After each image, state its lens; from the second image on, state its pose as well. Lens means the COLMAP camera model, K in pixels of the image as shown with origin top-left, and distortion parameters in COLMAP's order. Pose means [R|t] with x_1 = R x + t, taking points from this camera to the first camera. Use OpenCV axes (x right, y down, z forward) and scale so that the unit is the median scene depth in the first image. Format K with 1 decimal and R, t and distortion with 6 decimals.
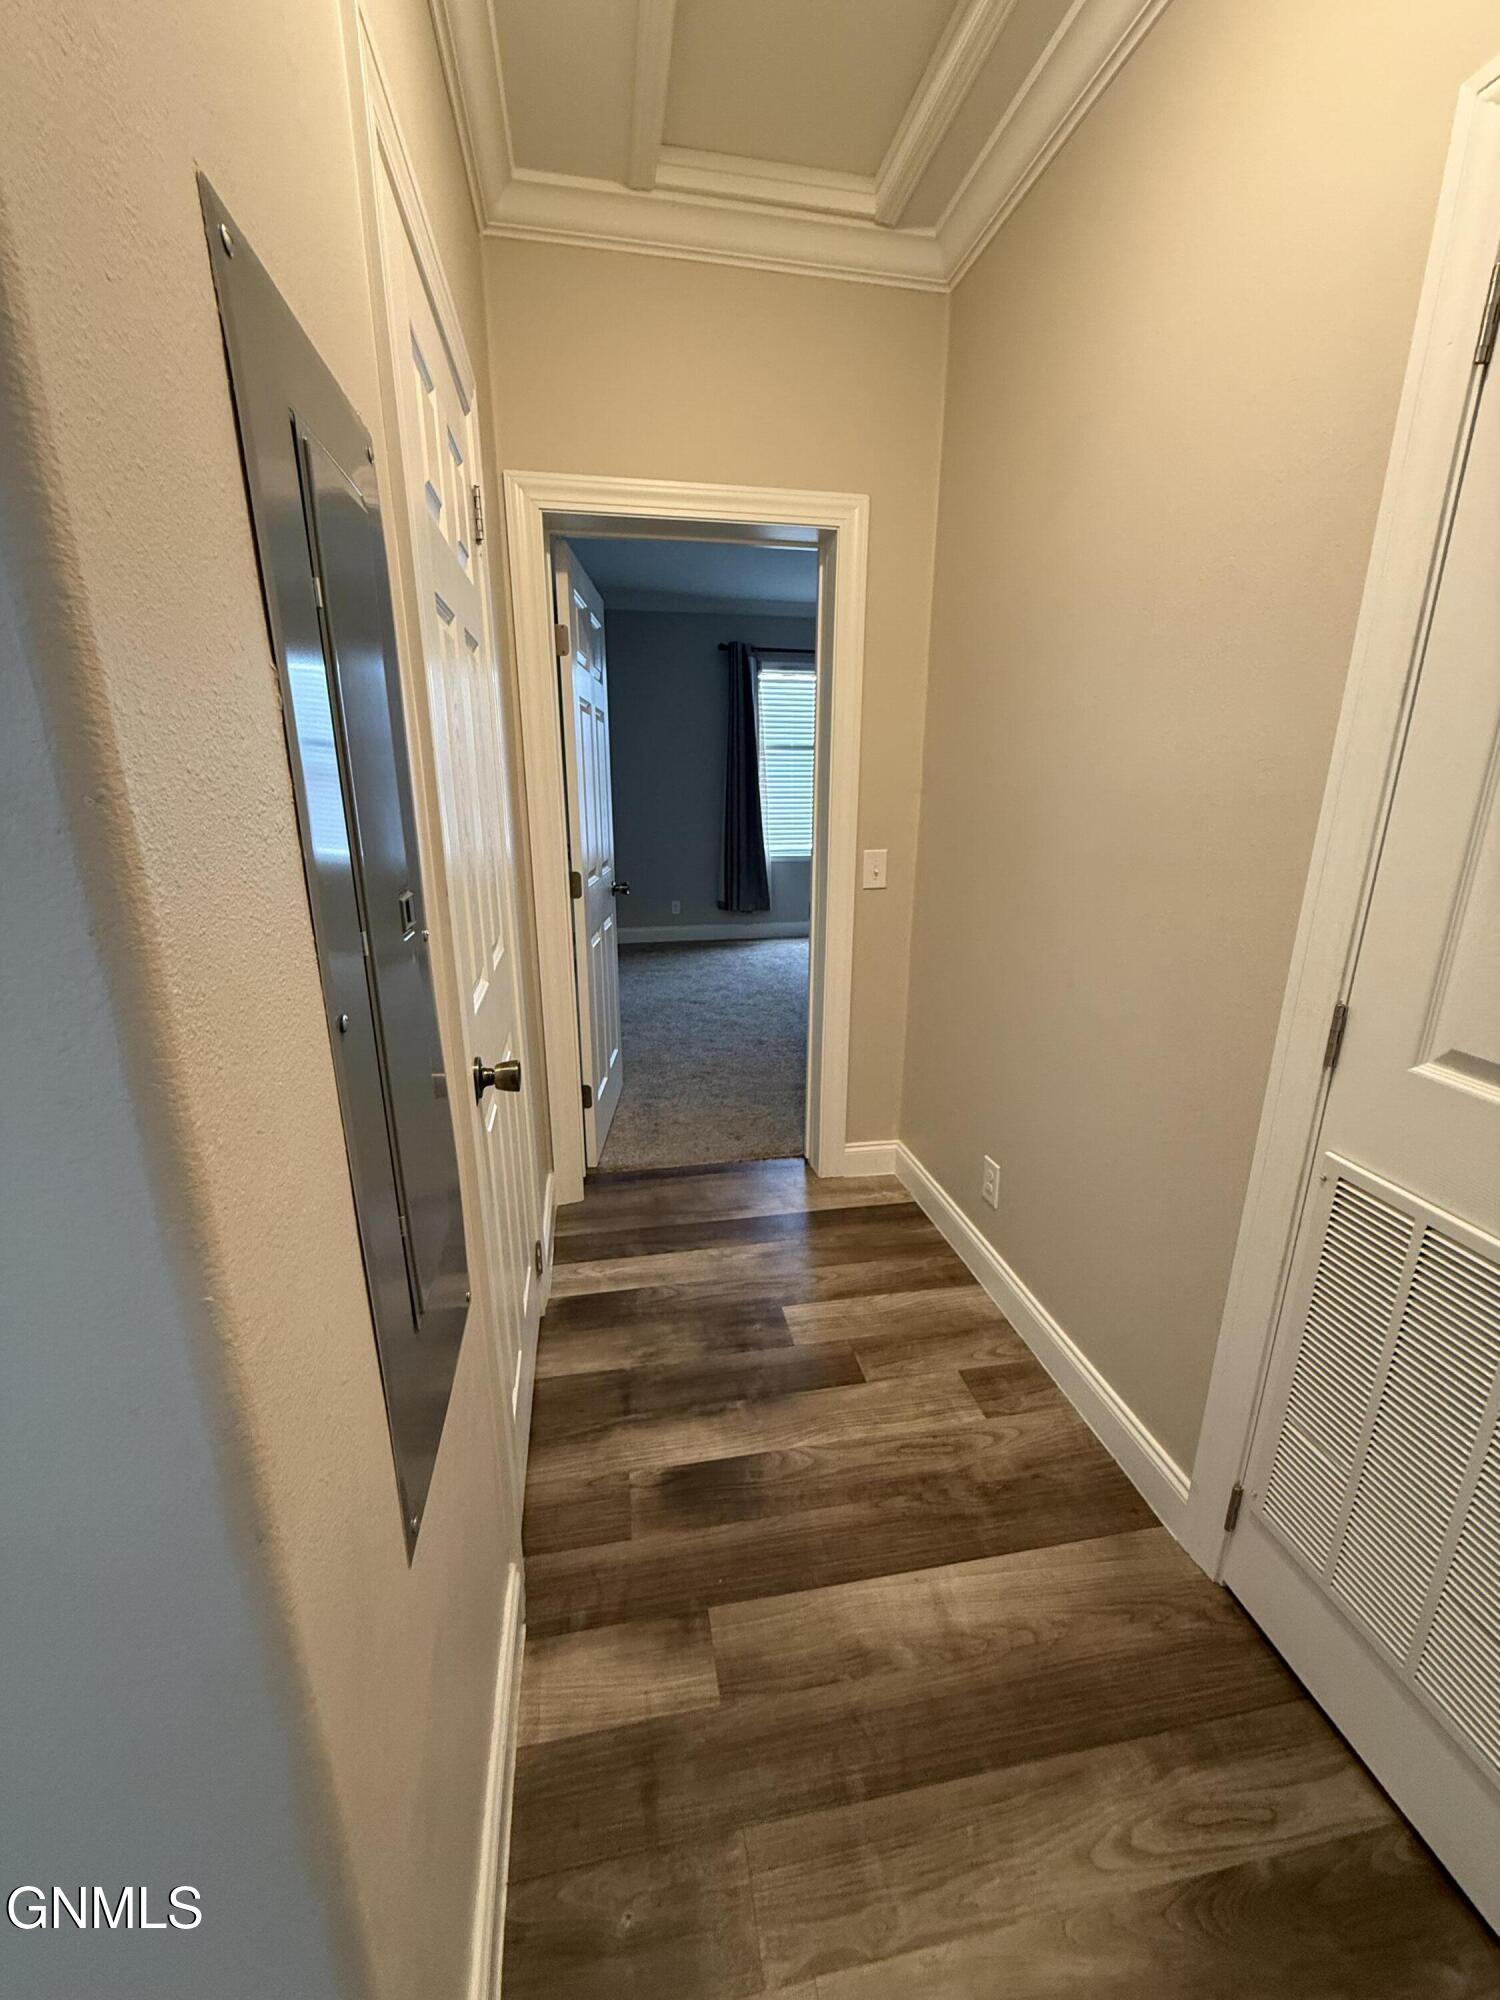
lens RADIAL K [[791.3, 0, 751.0], [0, 791.3, 1001.2], [0, 0, 1]] dist [0.001359, 0.000444]
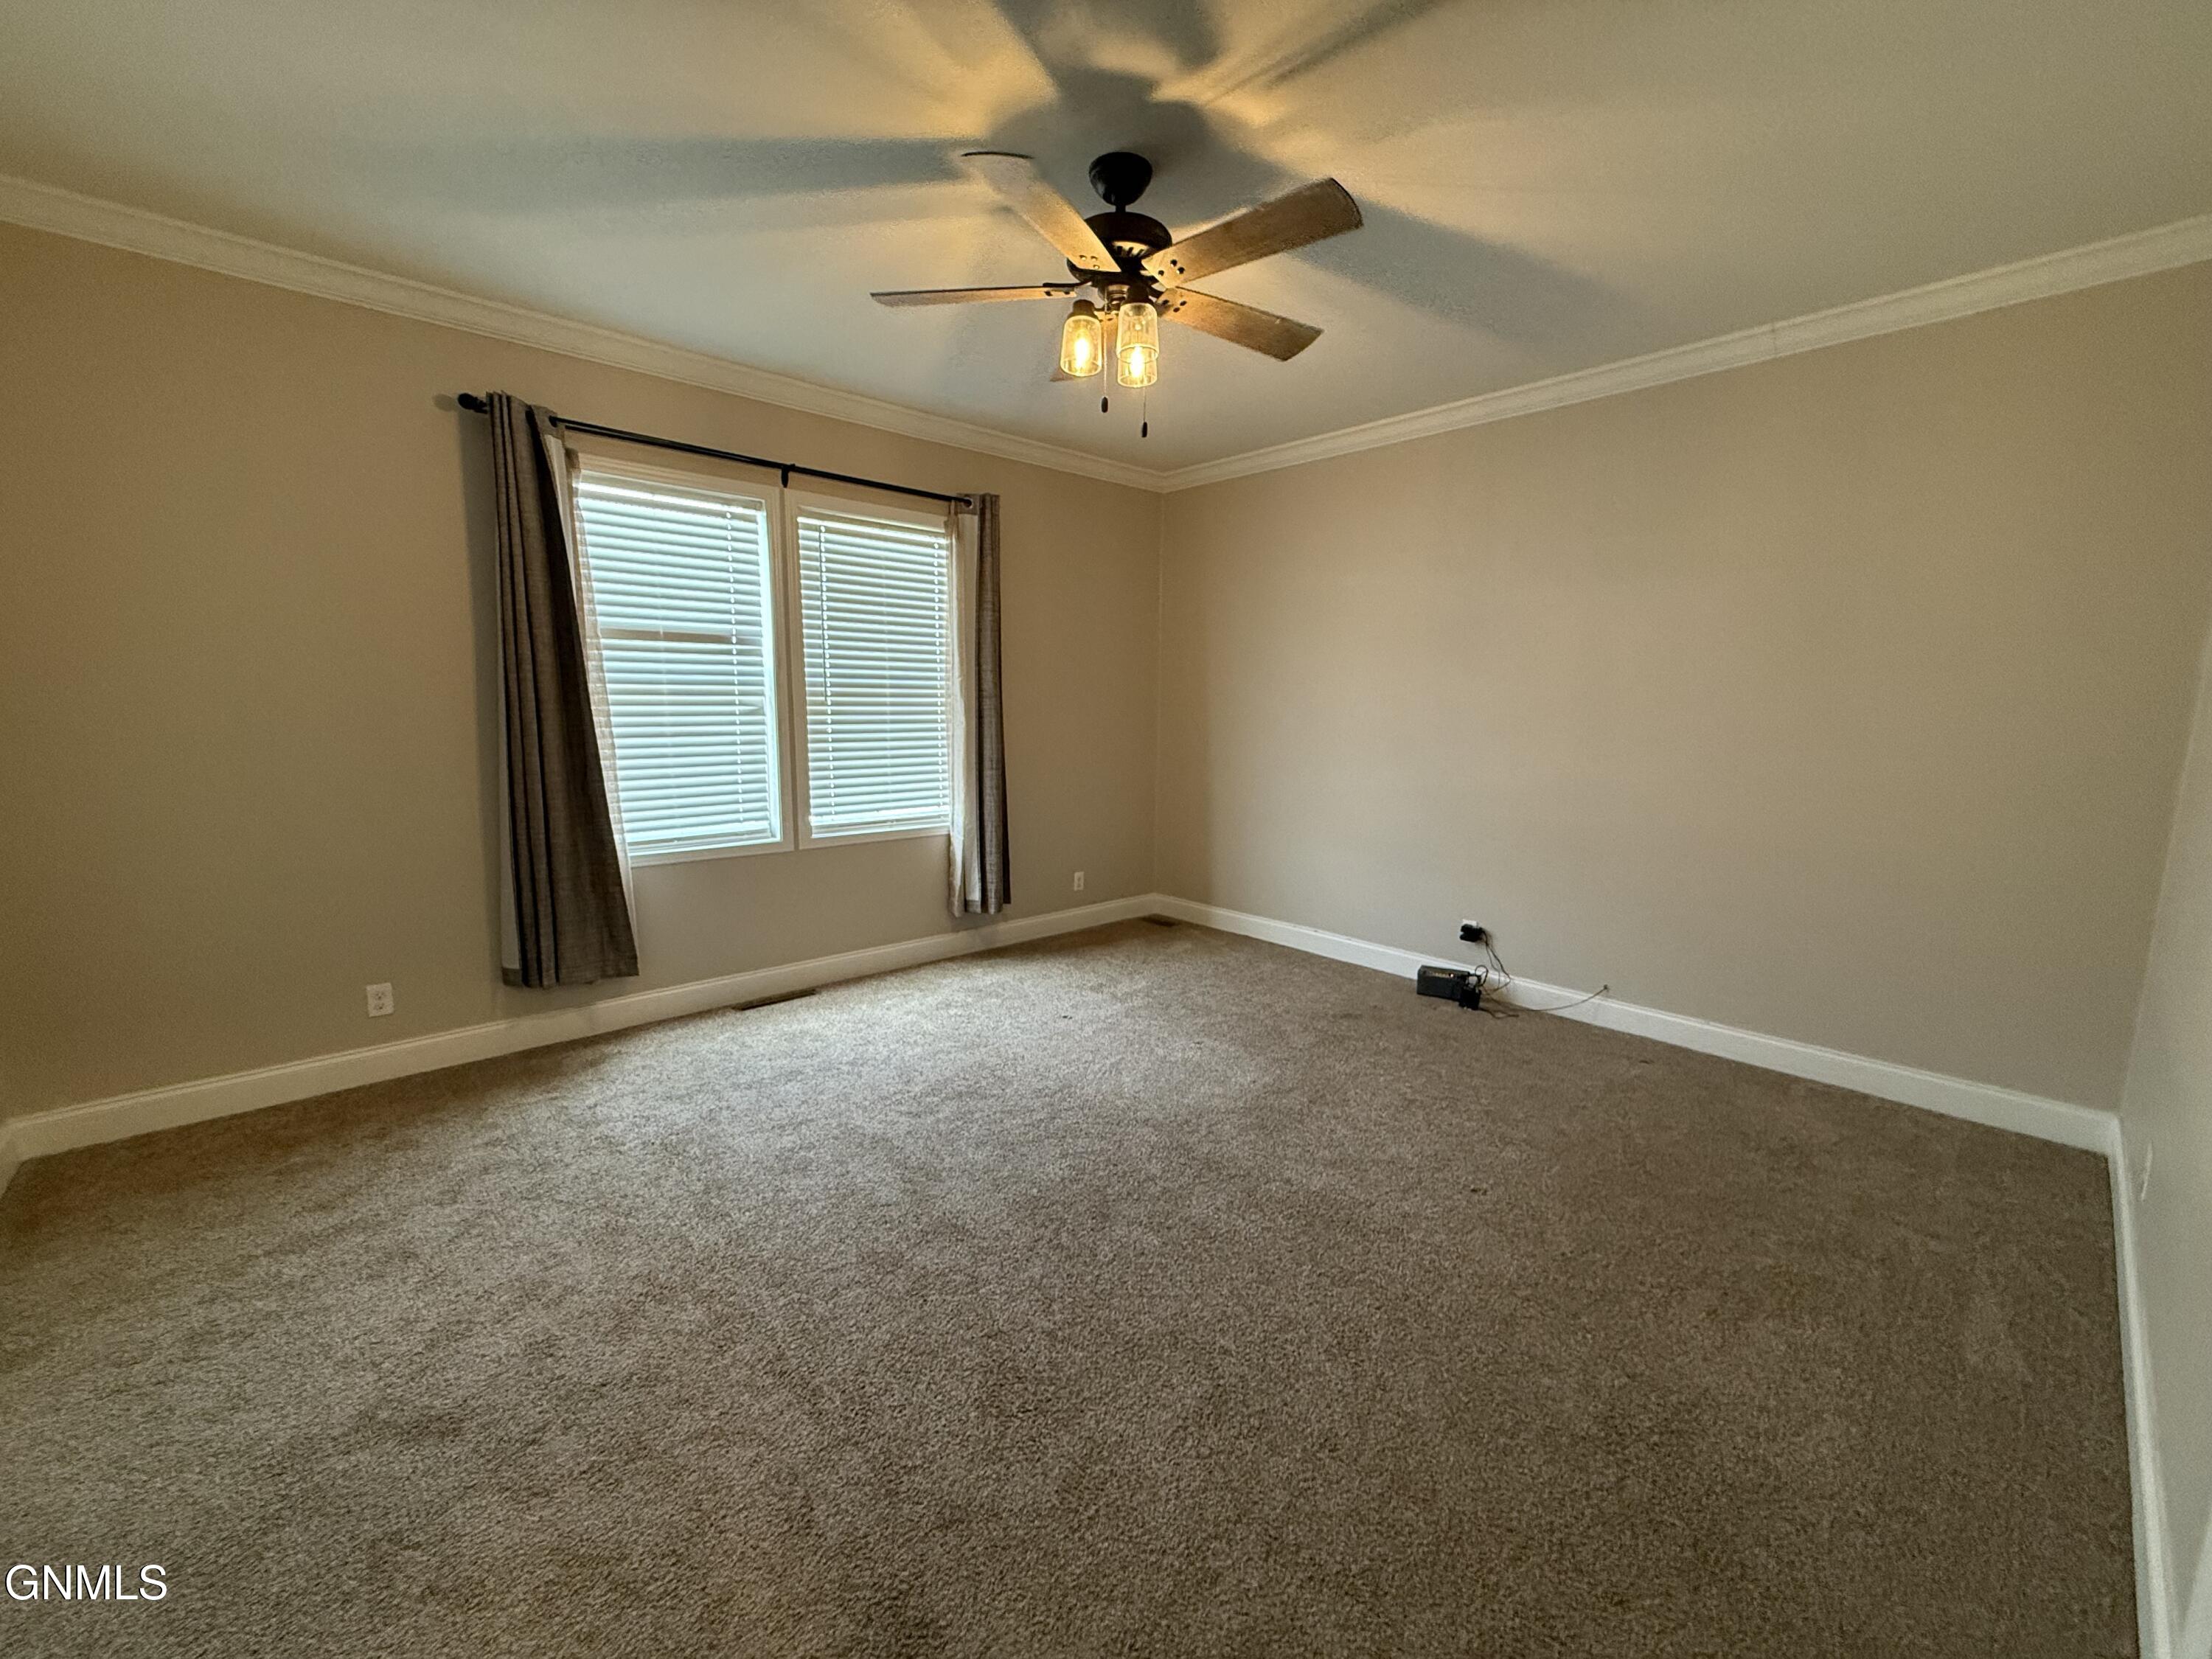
lens RADIAL K [[875.2, 0, 1117.2], [0, 875.2, 821.8], [0, 0, 1]] dist [0.001359, 0.000444]
pose [[0.844752, -0.065482, 0.531137, -0.007037], [0.129414, 0.988025, -0.084017, -0.132189], [-0.519275, 0.139710, 0.843110, 0.437392]]
